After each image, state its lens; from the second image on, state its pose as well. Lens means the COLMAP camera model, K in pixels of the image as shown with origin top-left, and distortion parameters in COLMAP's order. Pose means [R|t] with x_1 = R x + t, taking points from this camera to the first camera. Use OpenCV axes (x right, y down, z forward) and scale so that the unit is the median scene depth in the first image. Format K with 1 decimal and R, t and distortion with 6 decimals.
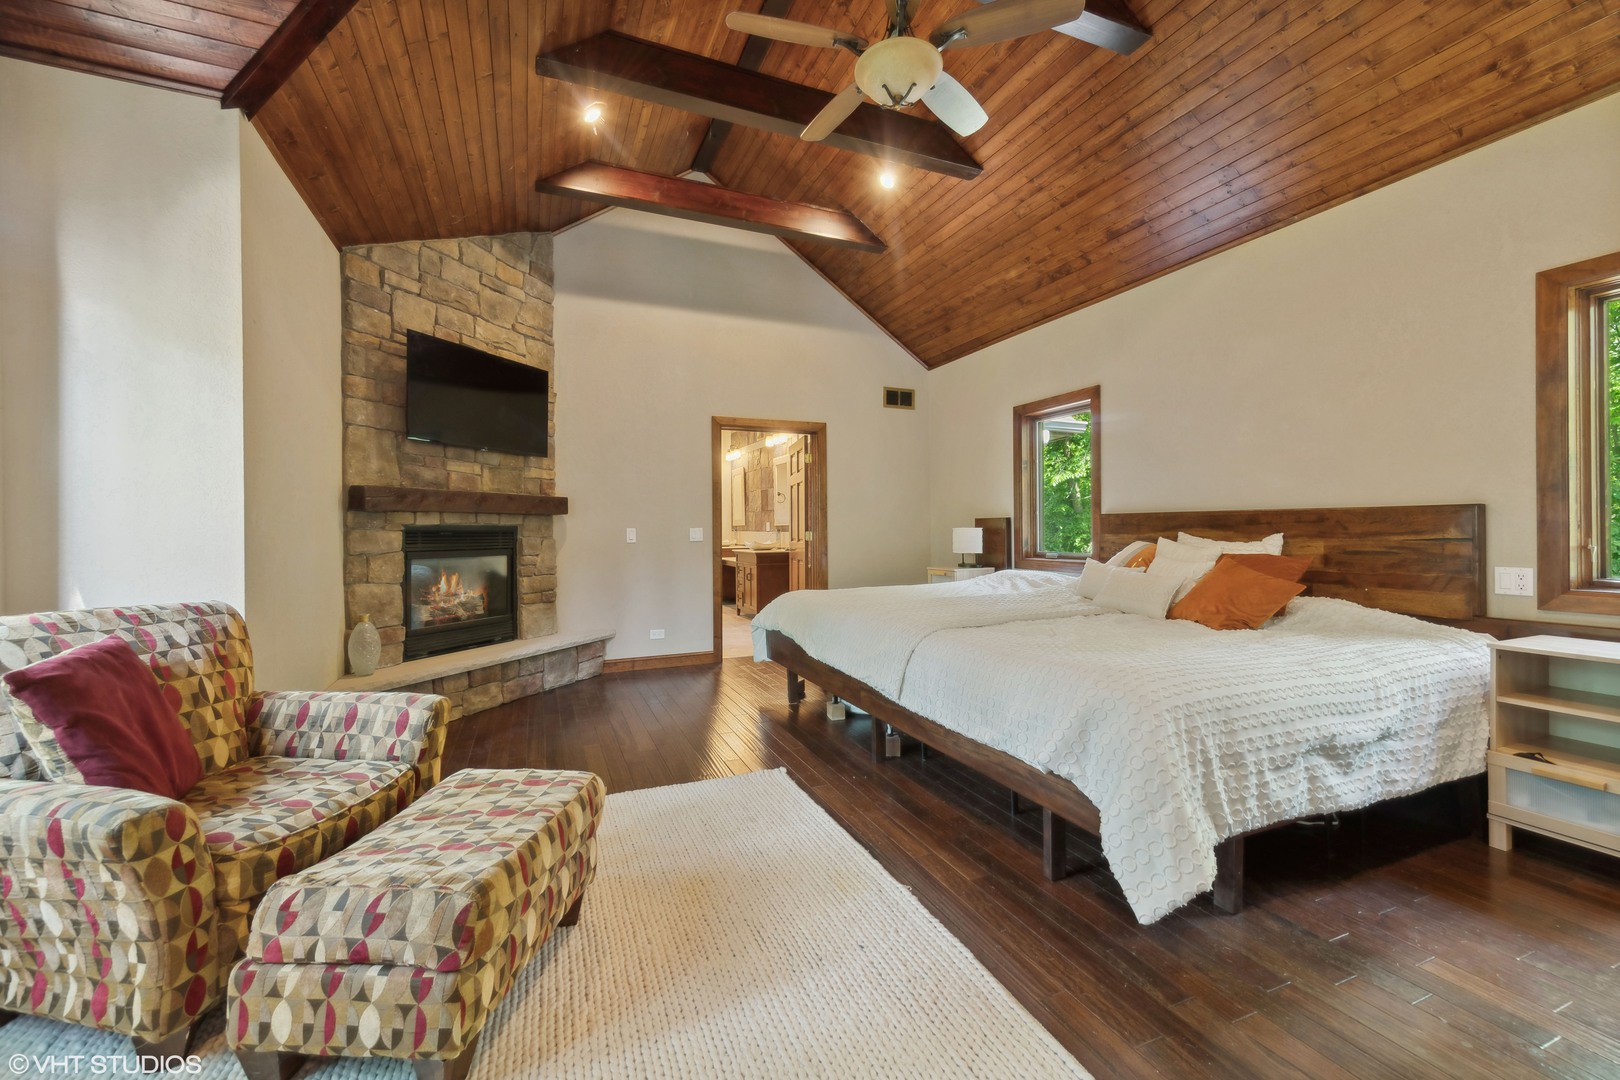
lens RADIAL K [[648.3, 0, 782.4], [0, 648.3, 527.4], [0, 0, 1]] dist [0.012780, -0.000240]
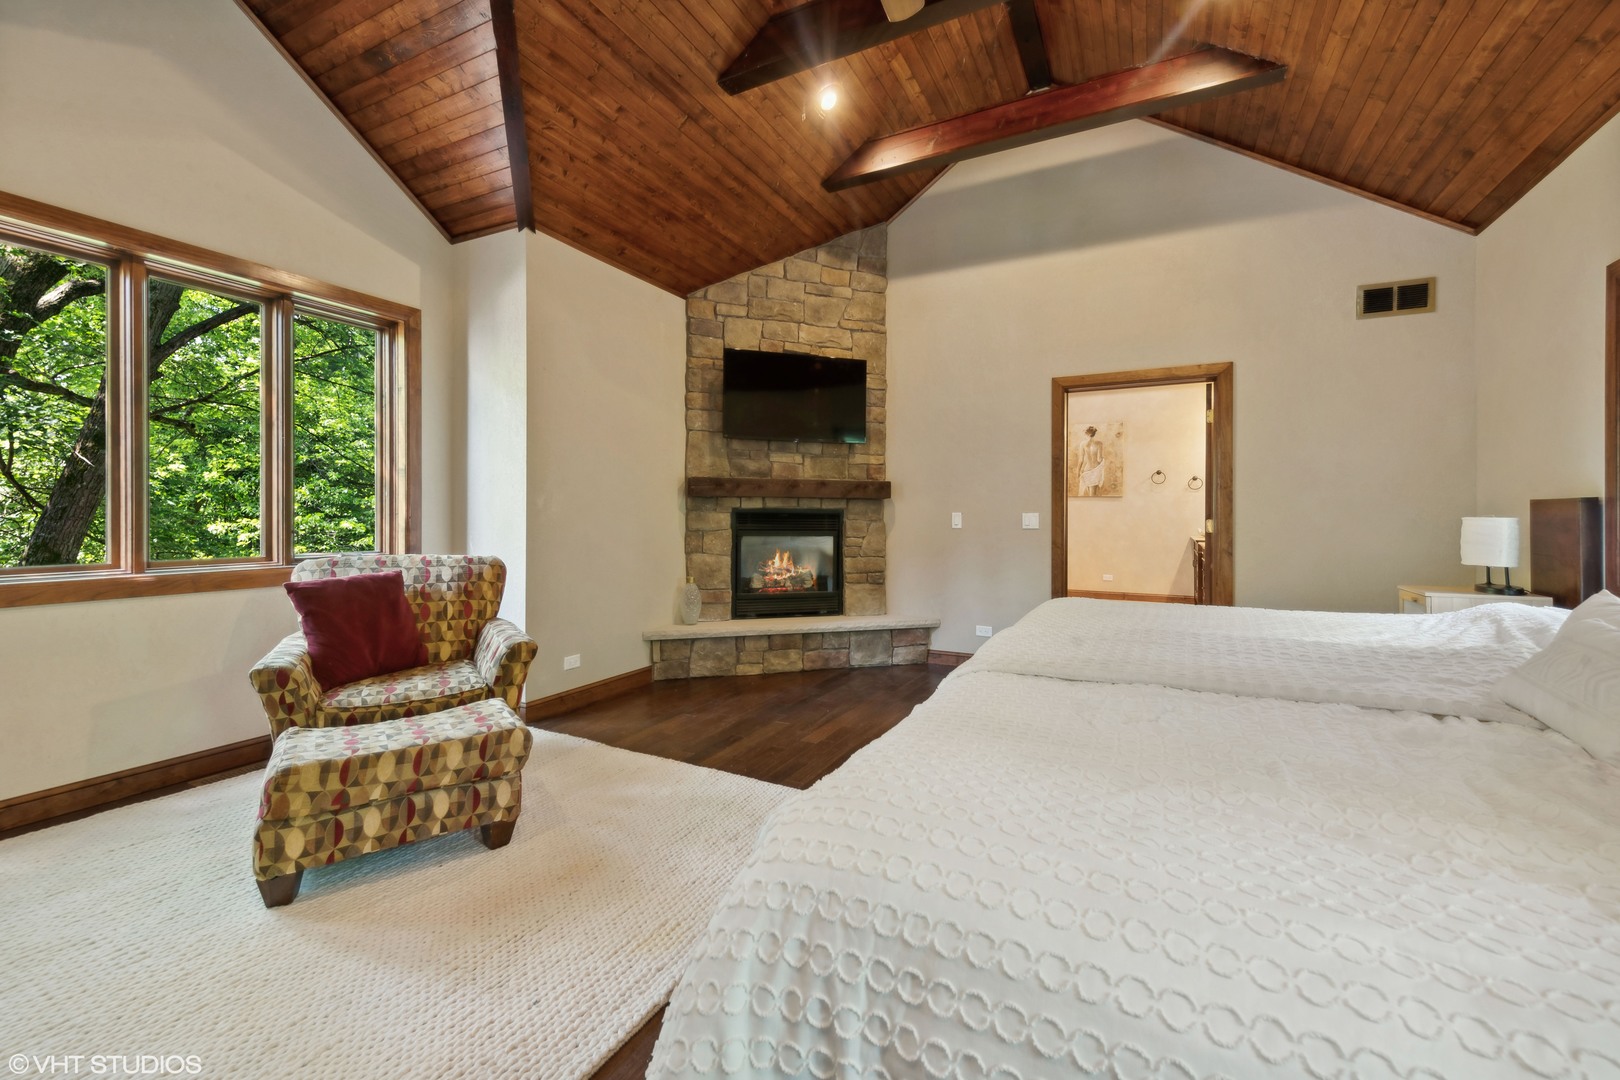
lens RADIAL K [[644.9, 0, 807.2], [0, 644.9, 514.9], [0, 0, 1]] dist [0.014476, -0.000210]
pose [[0.658185, 0.011583, -0.752767, 0.390506], [-0.008084, 0.999933, 0.008318, -0.001695], [0.752813, 0.000611, 0.658234, 0.279164]]
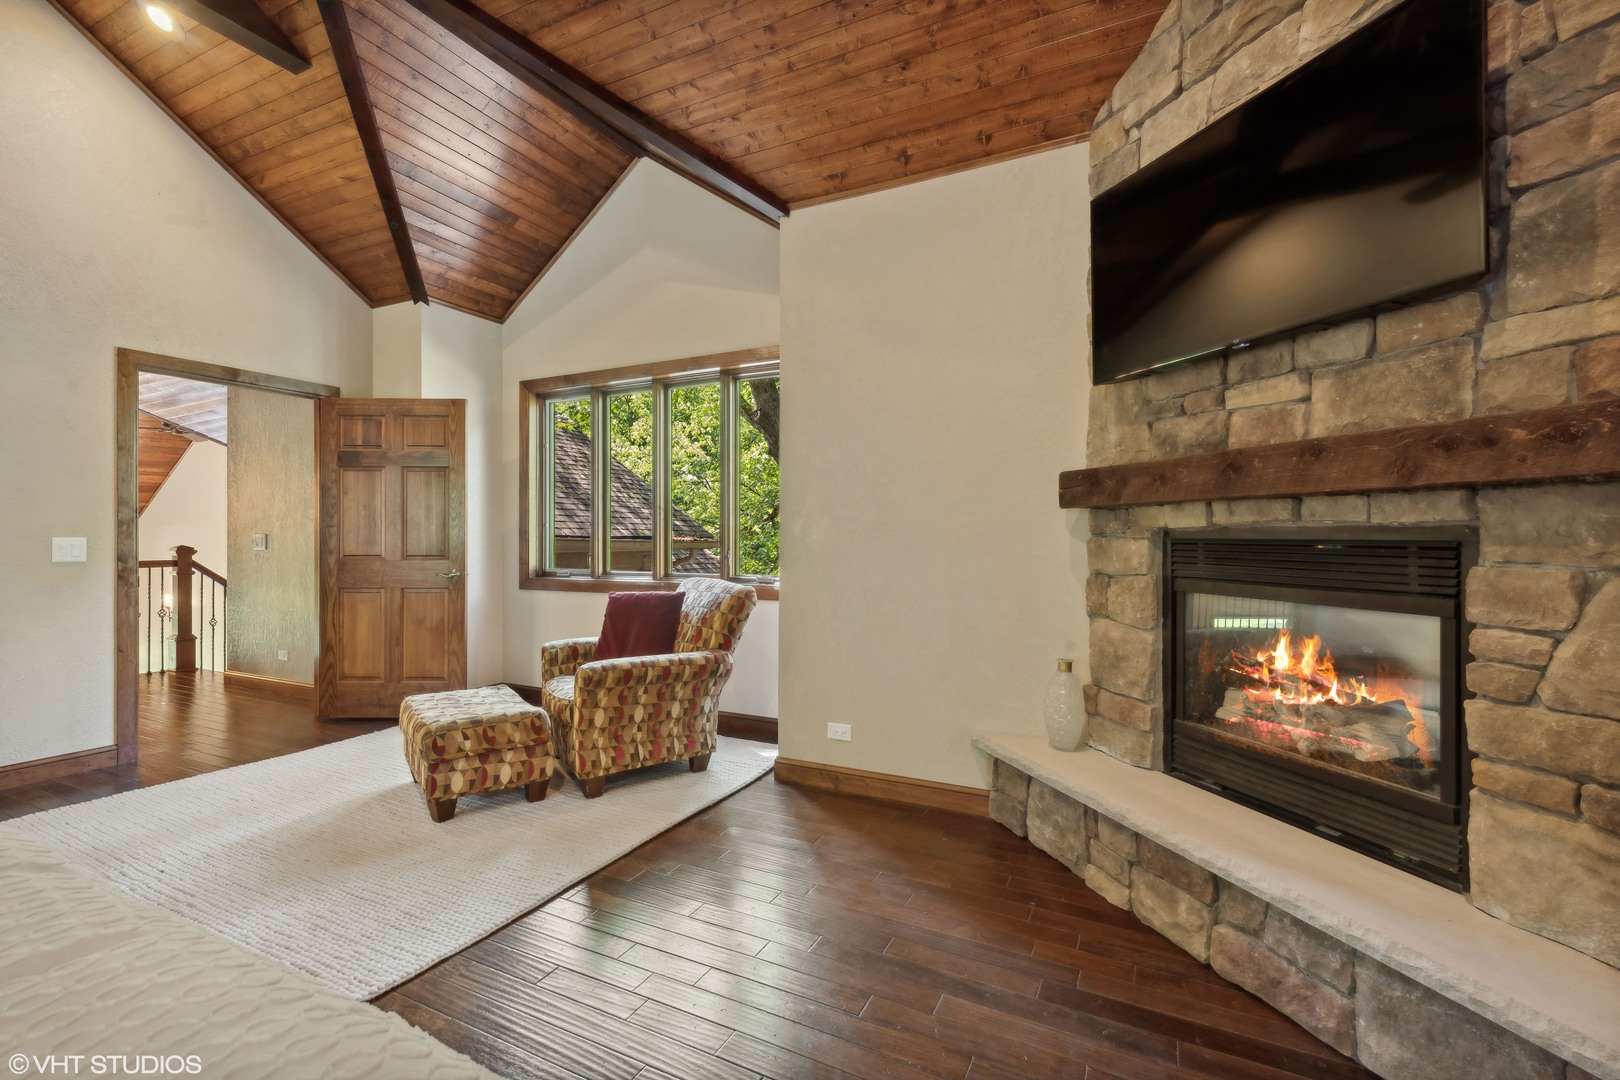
lens RADIAL K [[693.8, 0, 810.0], [0, 693.8, 540.0], [0, 0, 1]] dist [0.002330, 0.000154]
pose [[-0.727600, 0.007887, -0.685956, 0.046621], [0.005161, 0.999969, 0.006023, 0.000769], [0.685982, 0.000842, -0.727618, 1.126125]]
